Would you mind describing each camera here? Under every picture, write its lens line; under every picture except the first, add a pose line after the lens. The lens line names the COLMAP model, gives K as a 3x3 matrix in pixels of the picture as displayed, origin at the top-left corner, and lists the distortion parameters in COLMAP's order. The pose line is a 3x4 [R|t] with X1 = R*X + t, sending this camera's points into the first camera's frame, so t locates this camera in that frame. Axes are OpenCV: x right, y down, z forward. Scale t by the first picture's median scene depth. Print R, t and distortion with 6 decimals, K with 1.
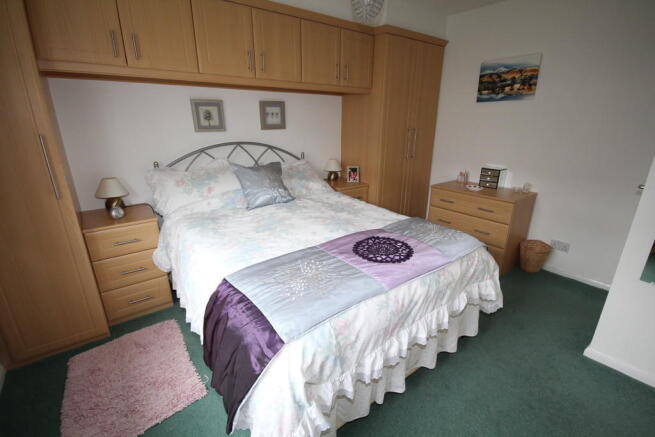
lens RADIAL K [[299.6, 0, 329.4], [0, 299.6, 219.4], [0, 0, 1]] dist [-0.000085, -0.000069]
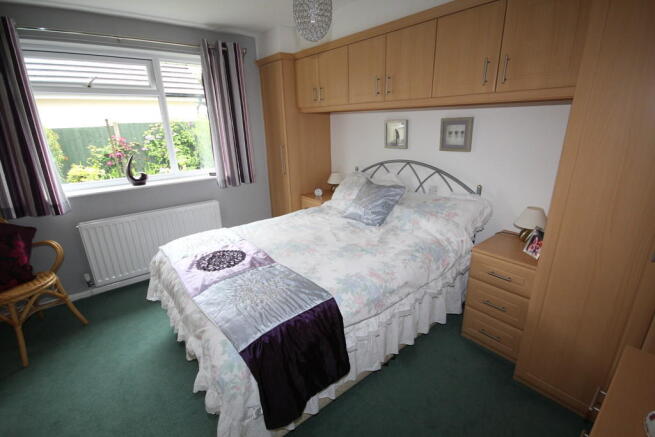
lens RADIAL K [[299.6, 0, 329.4], [0, 299.6, 219.4], [0, 0, 1]] dist [-0.000085, -0.000069]
pose [[0.046479, 0.305870, -0.950938, 0.688391], [-0.302906, 0.911460, 0.278367, -0.272435], [0.951886, 0.275107, 0.135014, 0.653023]]
